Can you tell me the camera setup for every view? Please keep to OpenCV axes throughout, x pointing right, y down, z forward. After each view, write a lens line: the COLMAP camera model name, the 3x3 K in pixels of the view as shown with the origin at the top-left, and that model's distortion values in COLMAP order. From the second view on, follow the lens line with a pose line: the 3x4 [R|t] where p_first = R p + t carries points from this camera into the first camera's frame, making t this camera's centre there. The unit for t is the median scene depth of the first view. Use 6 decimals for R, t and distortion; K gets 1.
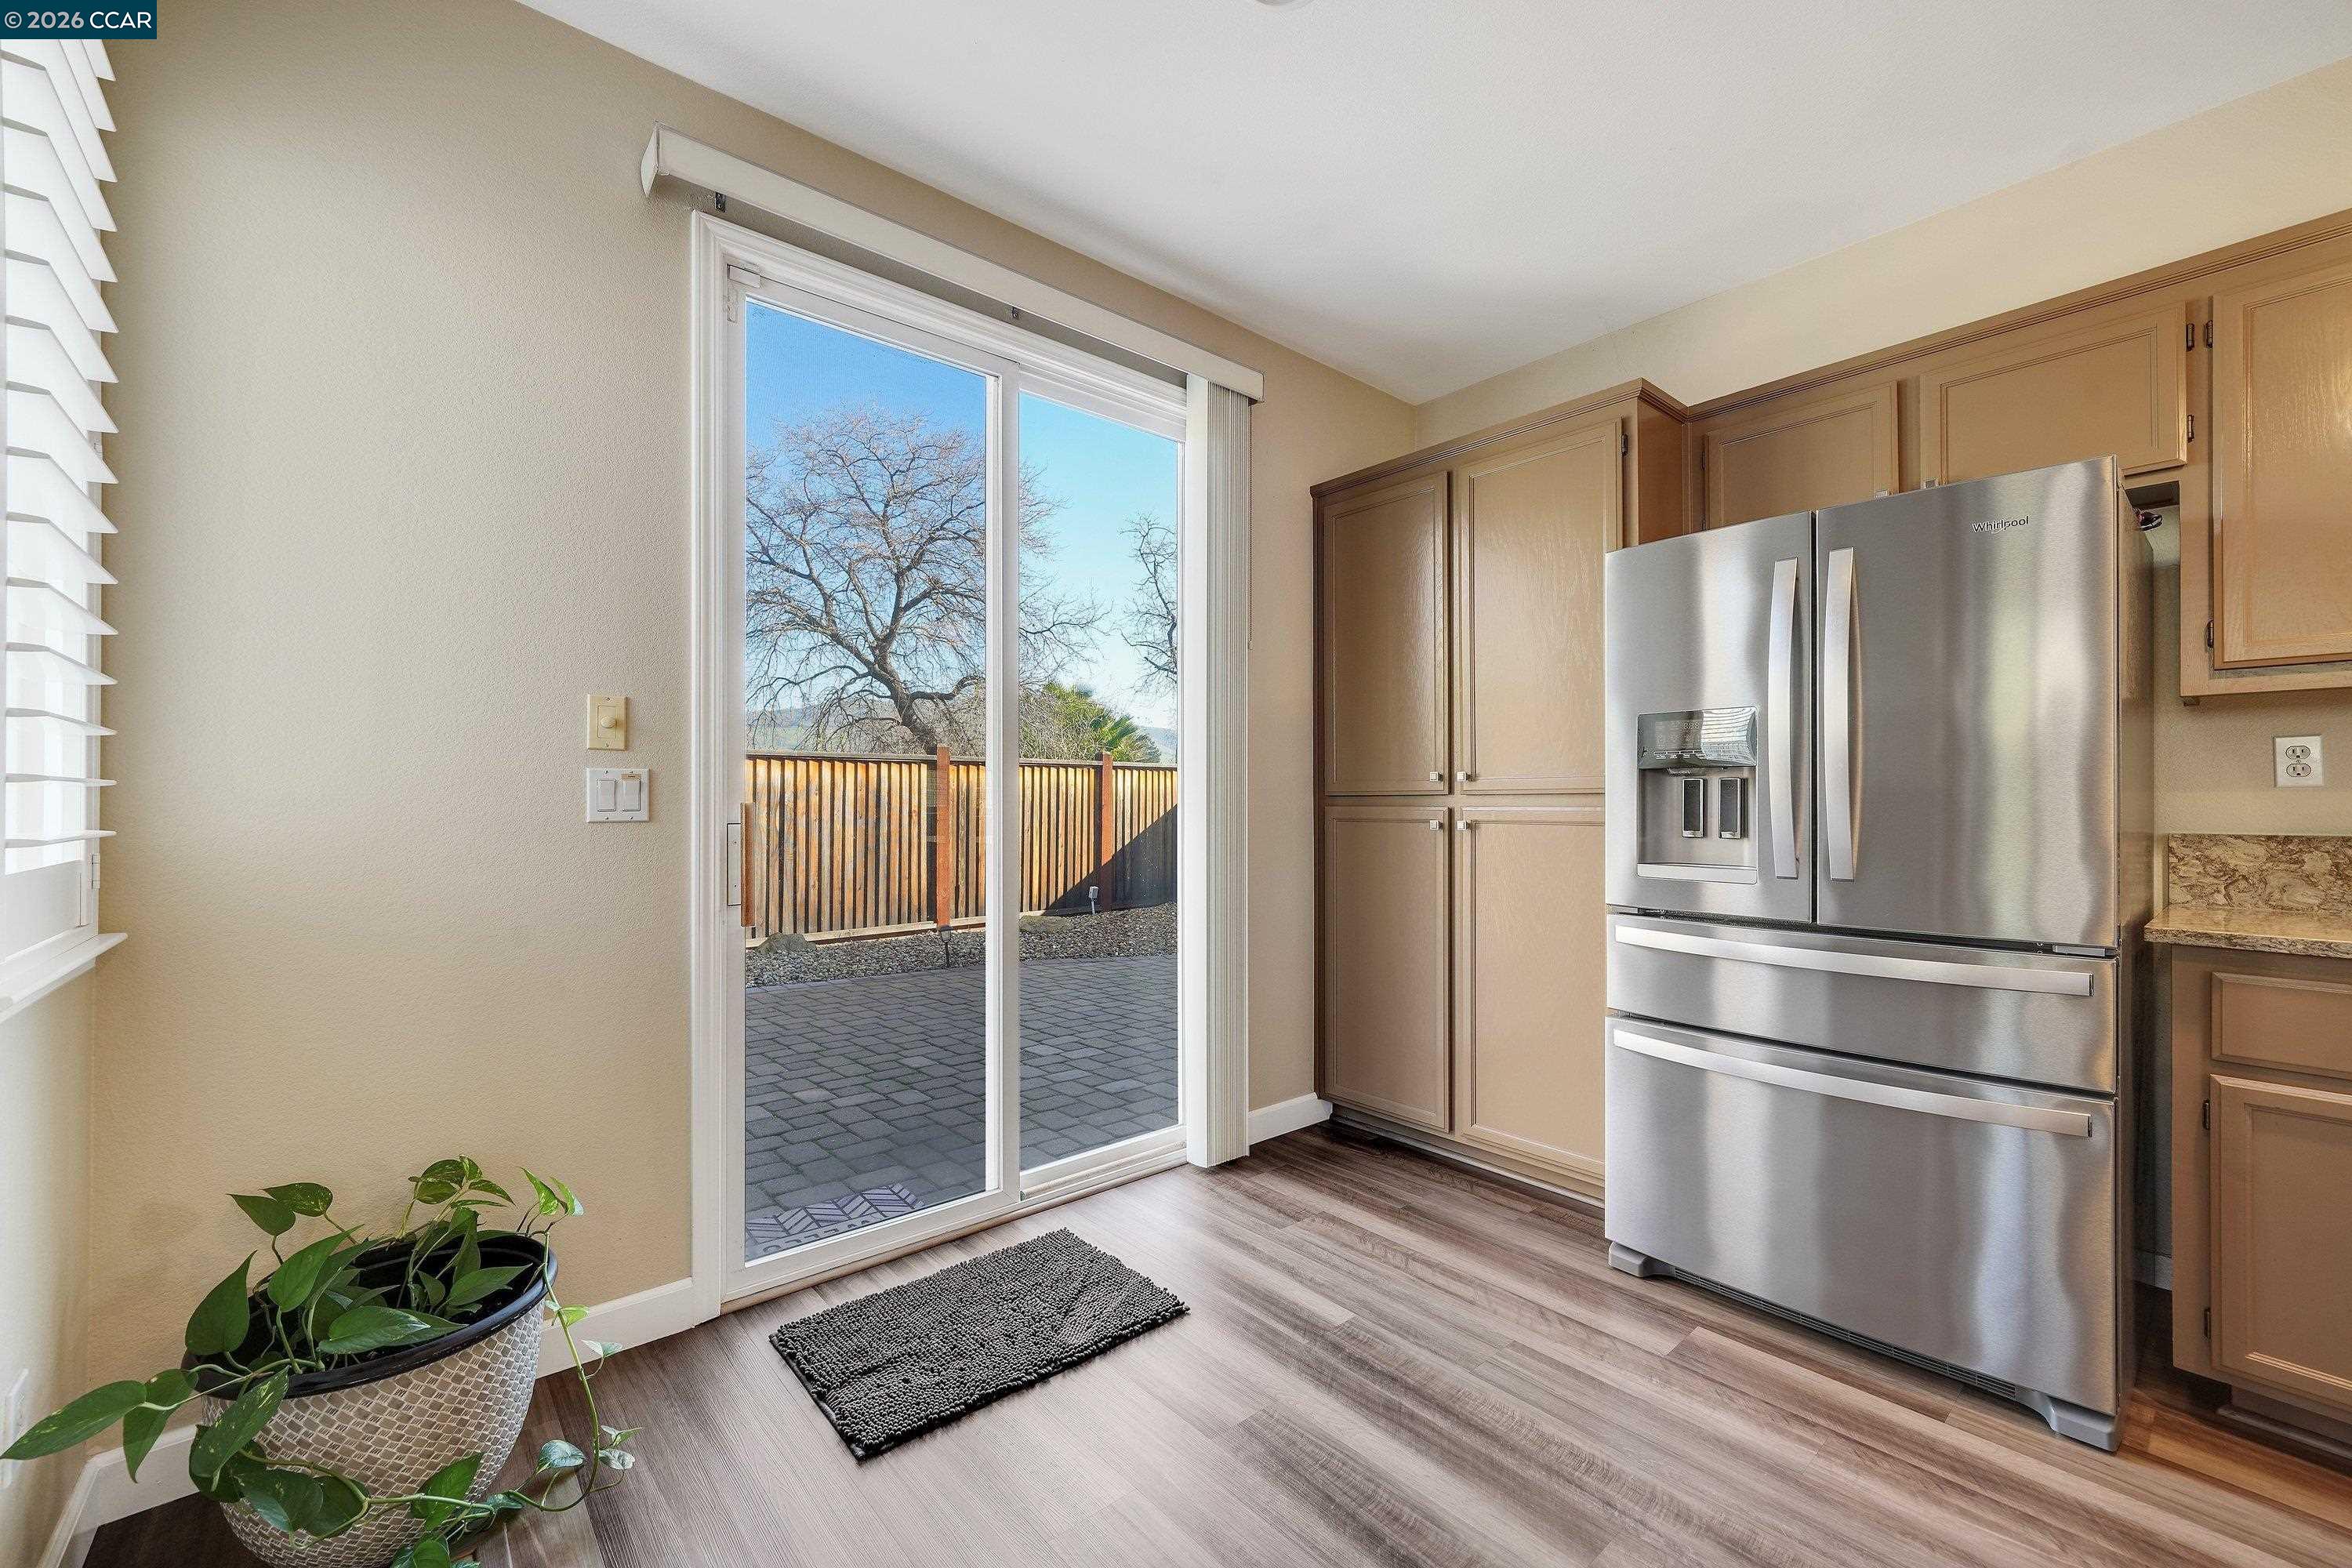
lens RADIAL K [[949.1, 0, 1175.5], [0, 949.1, 793.8], [0, 0, 1]] dist [-0.013963, 0.005594]
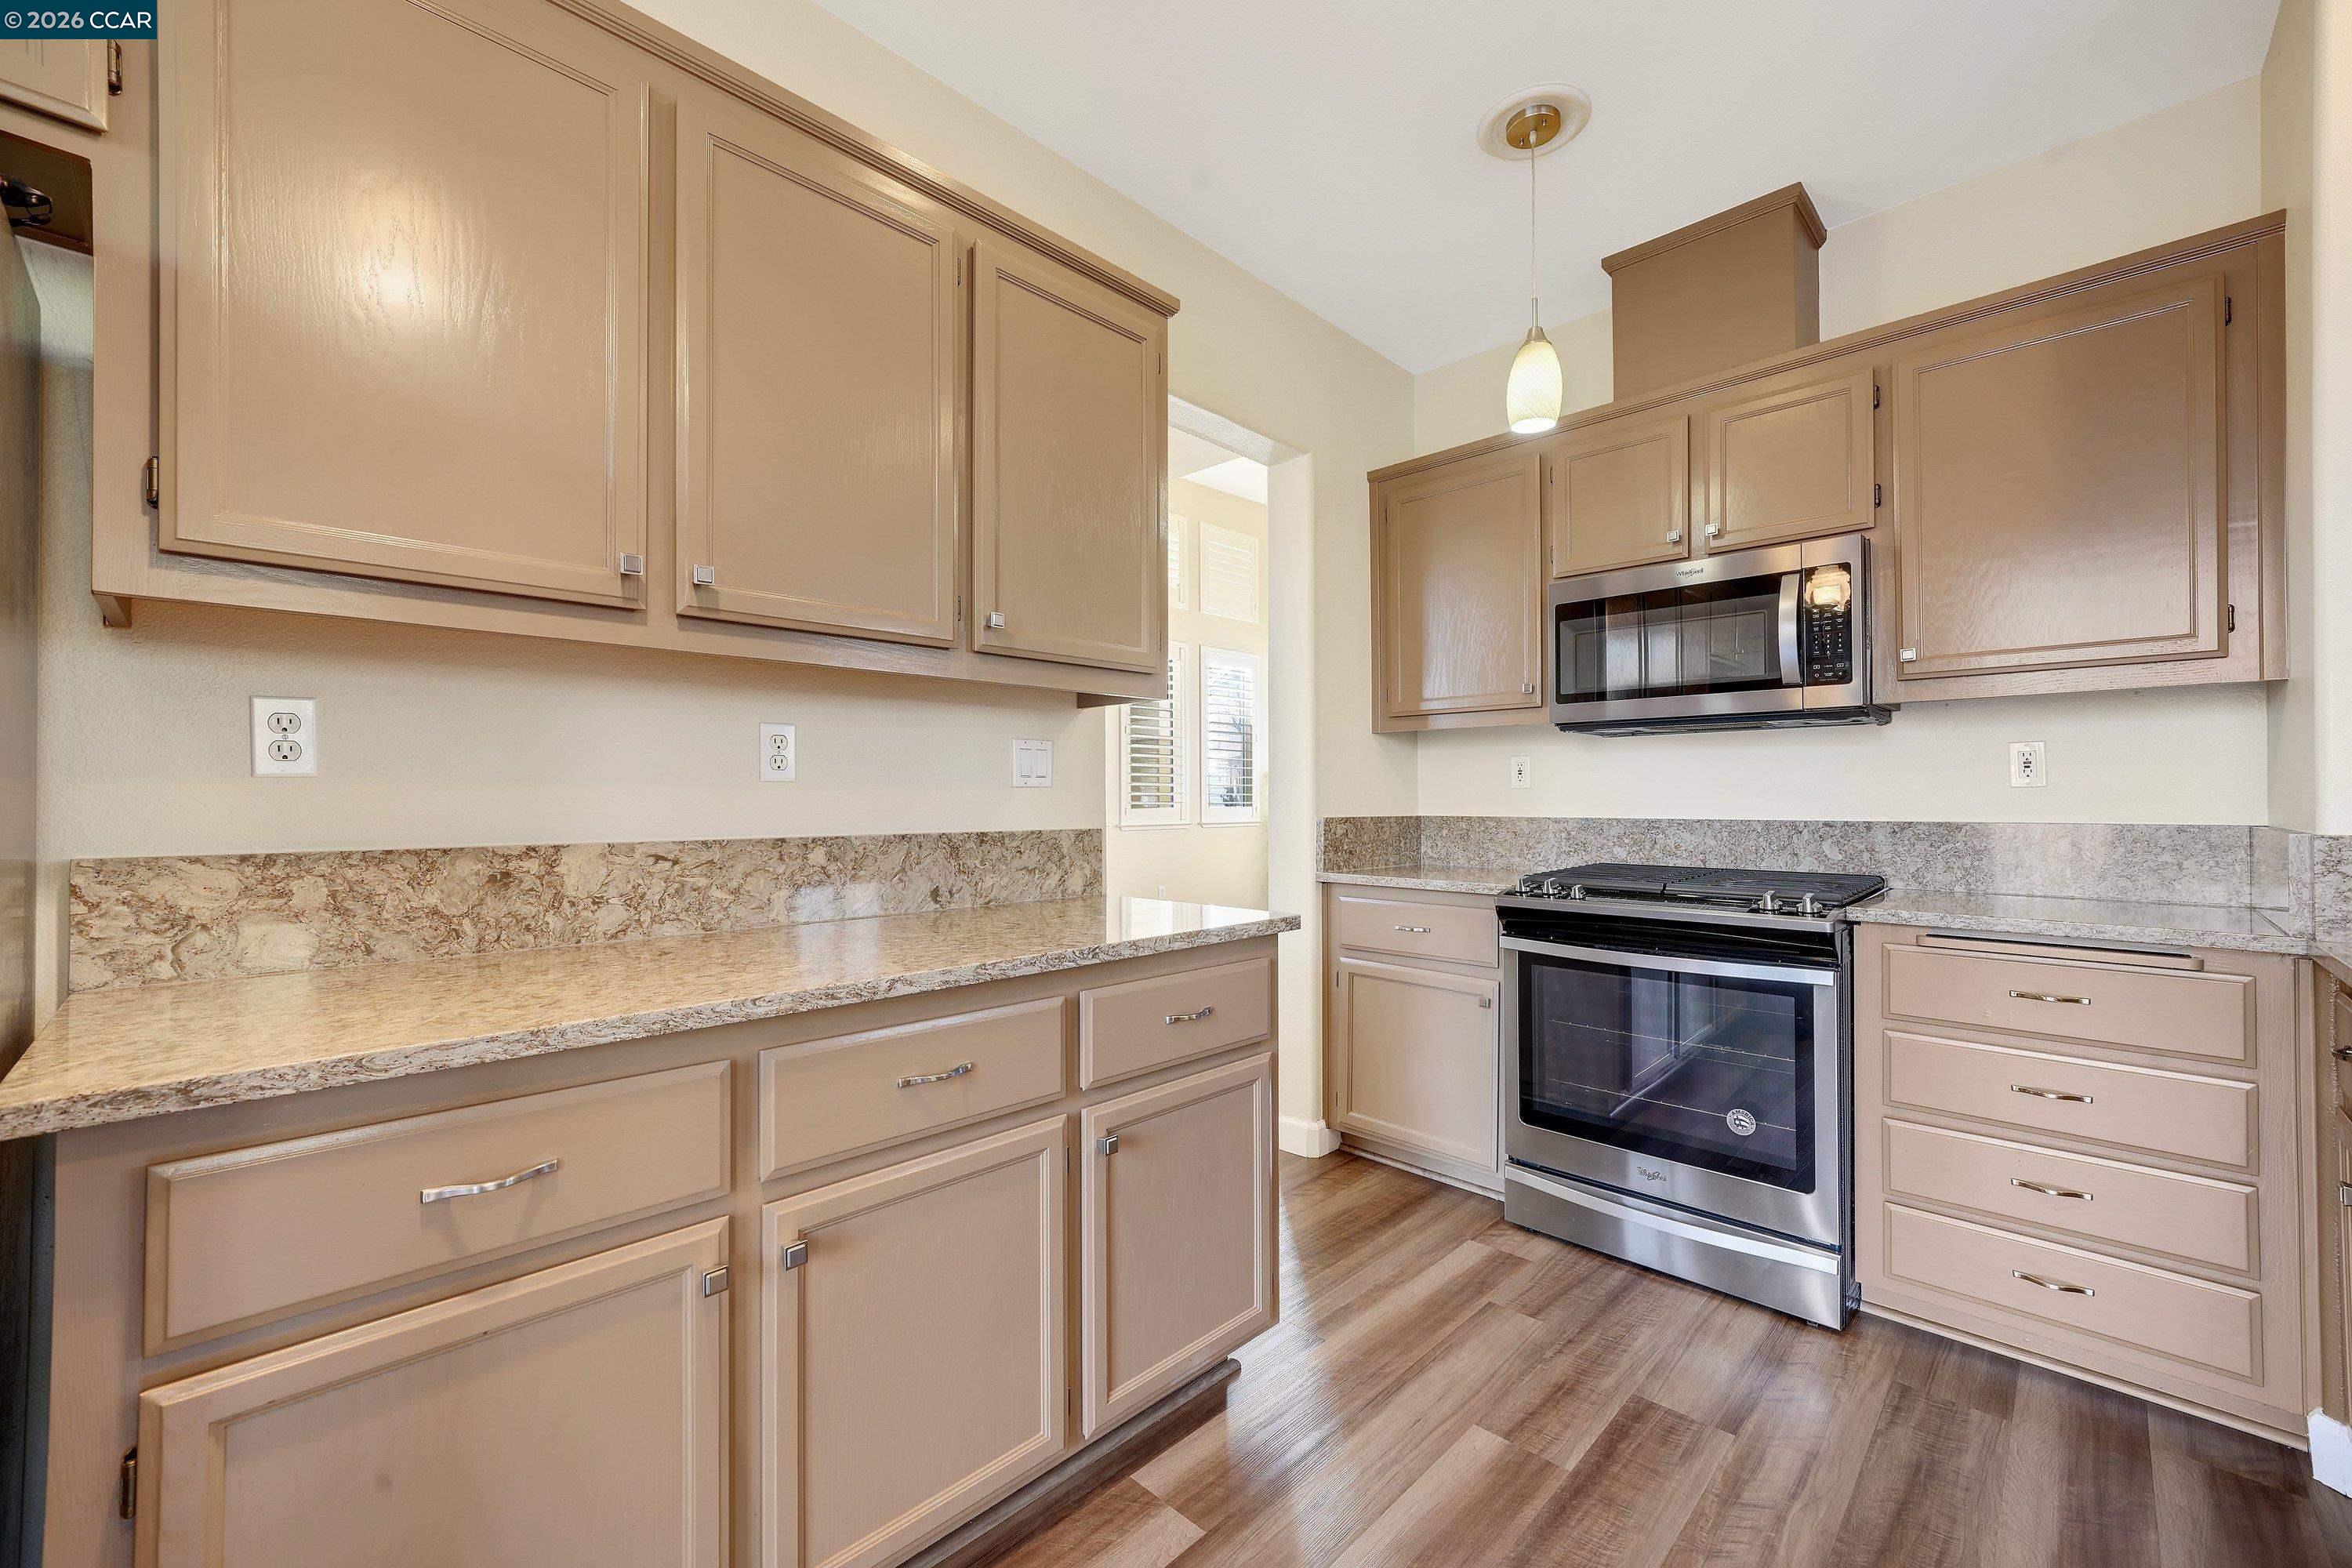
lens RADIAL K [[949.1, 0, 1175.5], [0, 949.1, 793.8], [0, 0, 1]] dist [-0.013963, 0.005594]
pose [[-0.090704, 0.002482, 0.995875, 0.501680], [-0.006966, 0.999971, -0.003127, 0.001991], [-0.995854, -0.007221, -0.090684, 0.455829]]
